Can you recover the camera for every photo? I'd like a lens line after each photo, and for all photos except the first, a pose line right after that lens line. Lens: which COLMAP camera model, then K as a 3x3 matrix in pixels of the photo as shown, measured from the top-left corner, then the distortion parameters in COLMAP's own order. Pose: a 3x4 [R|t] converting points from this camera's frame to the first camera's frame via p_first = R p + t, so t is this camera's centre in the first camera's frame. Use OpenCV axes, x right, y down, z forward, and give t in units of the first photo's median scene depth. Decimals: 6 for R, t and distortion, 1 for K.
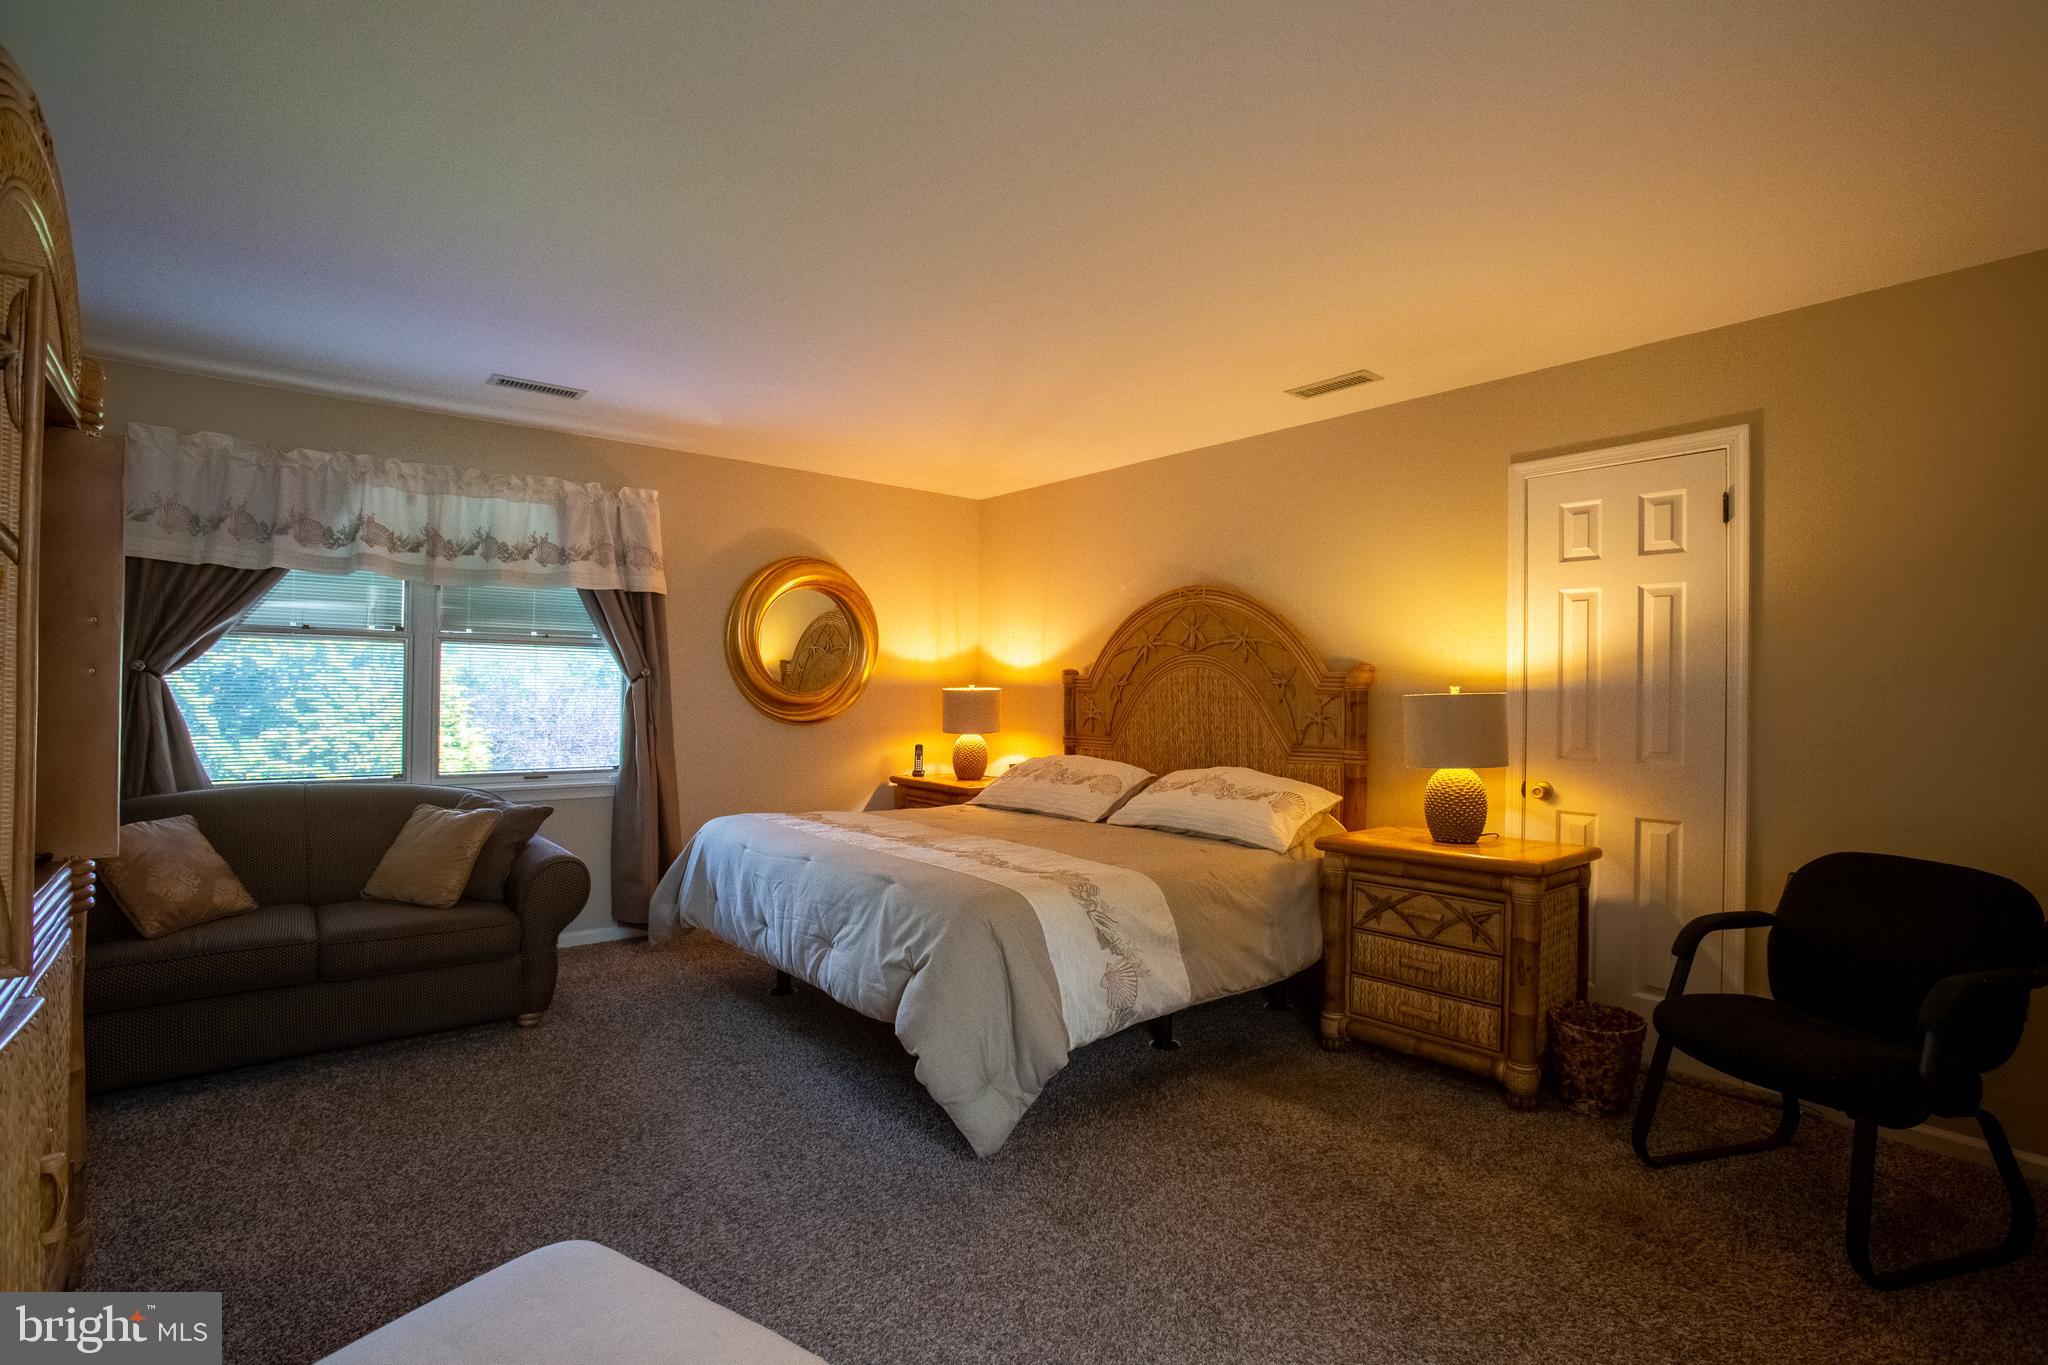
lens RADIAL K [[951.1, 0, 1014.6], [0, 951.1, 690.9], [0, 0, 1]] dist [-0.062669, 0.026218]
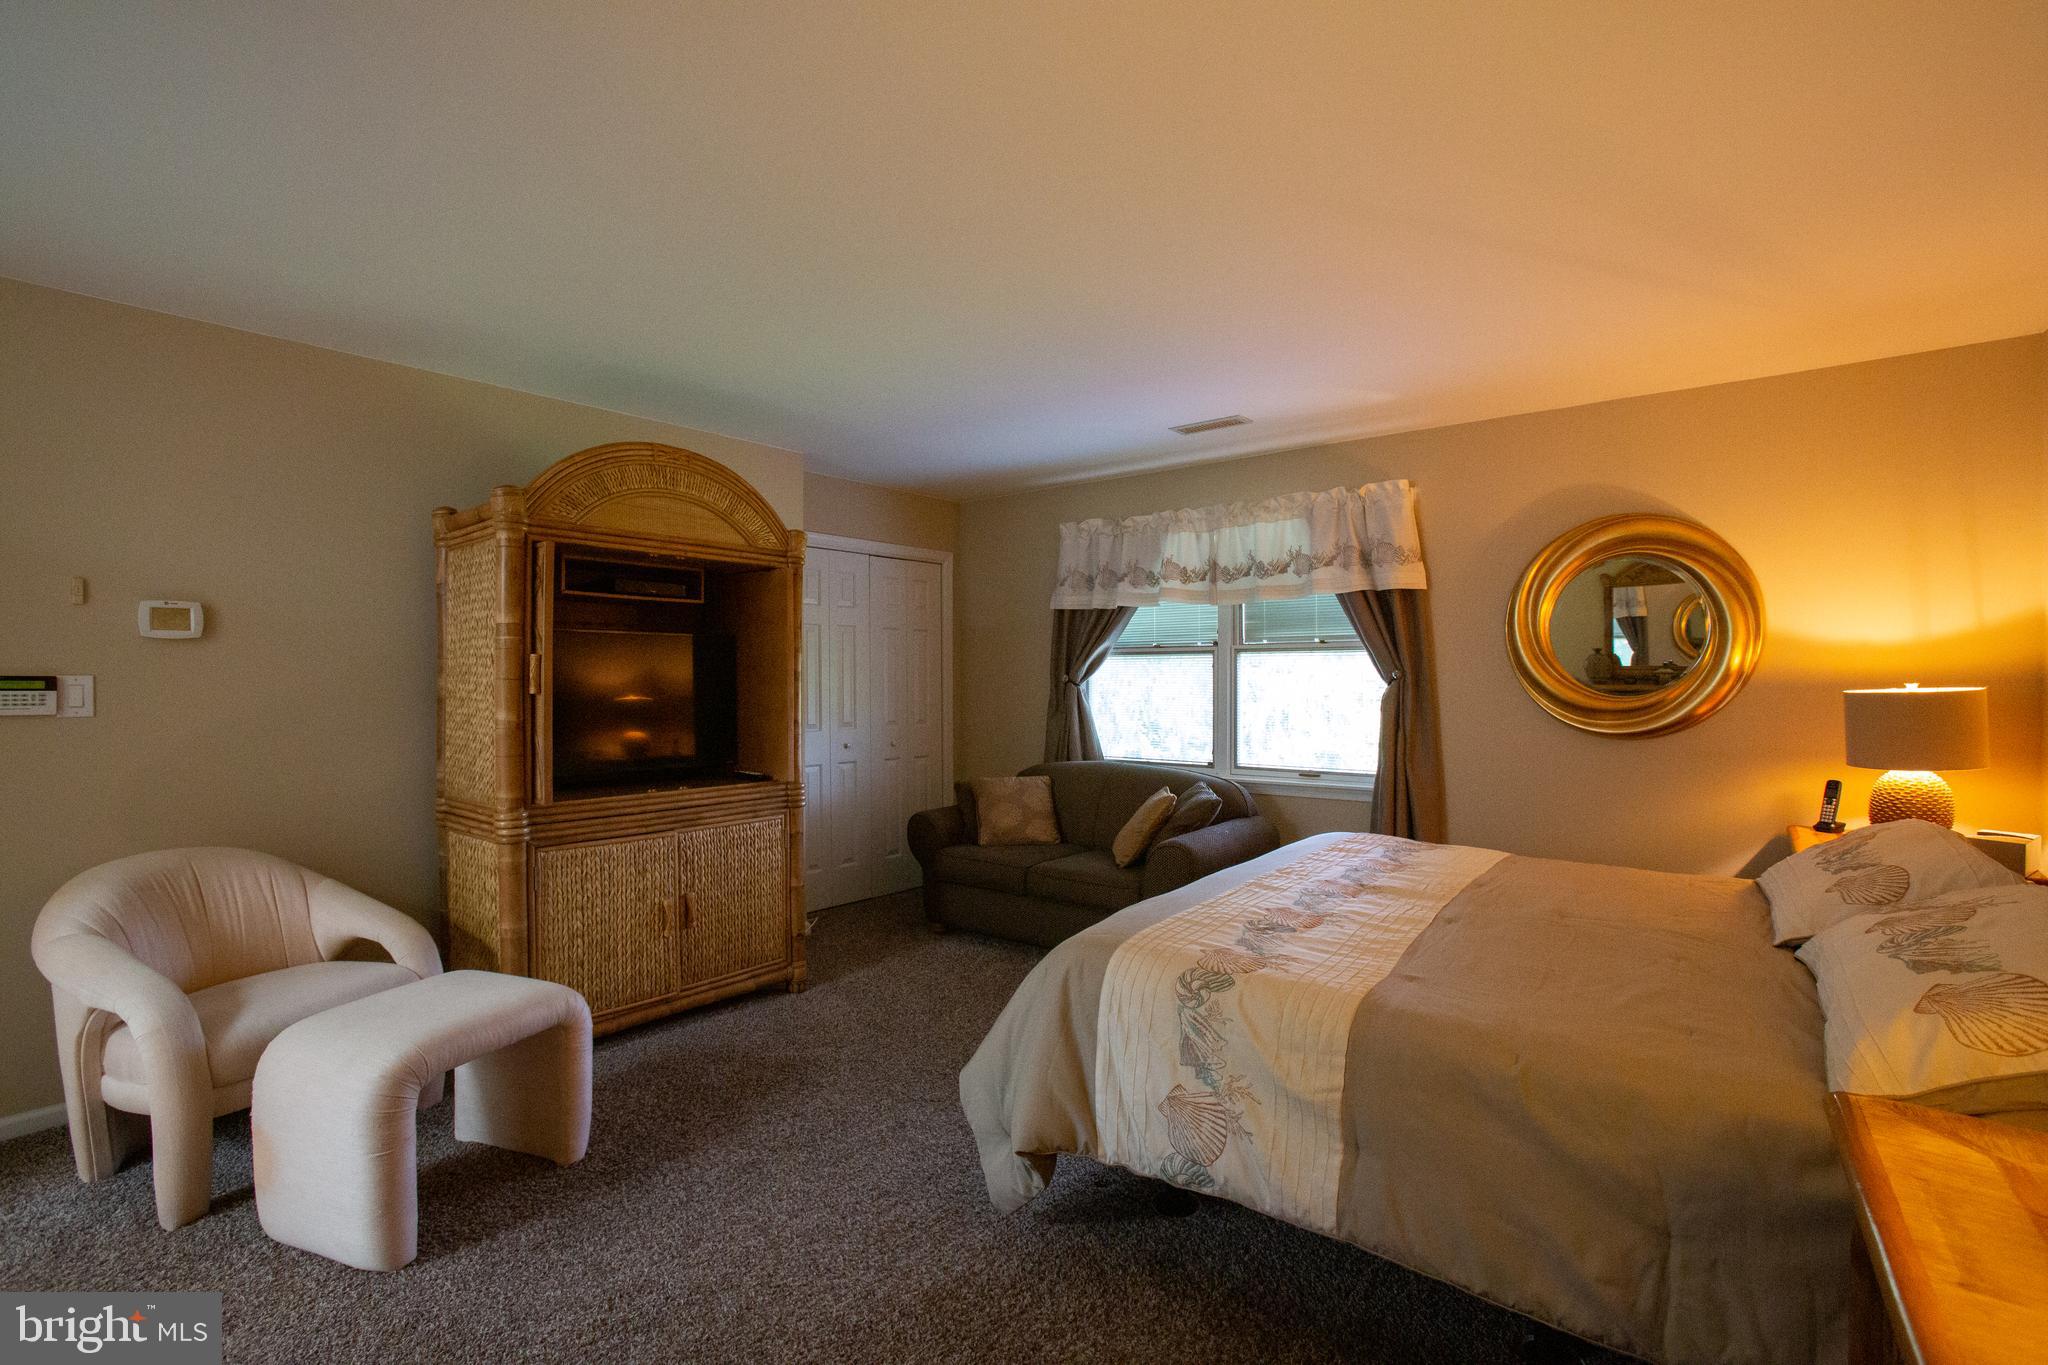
lens RADIAL K [[951.1, 0, 1014.6], [0, 951.1, 690.9], [0, 0, 1]] dist [-0.062669, 0.026218]
pose [[0.204951, -0.000782, -0.978772, 0.502155], [0.004689, 0.999989, 0.000183, -0.005894], [0.978761, -0.004626, 0.204952, 0.483023]]
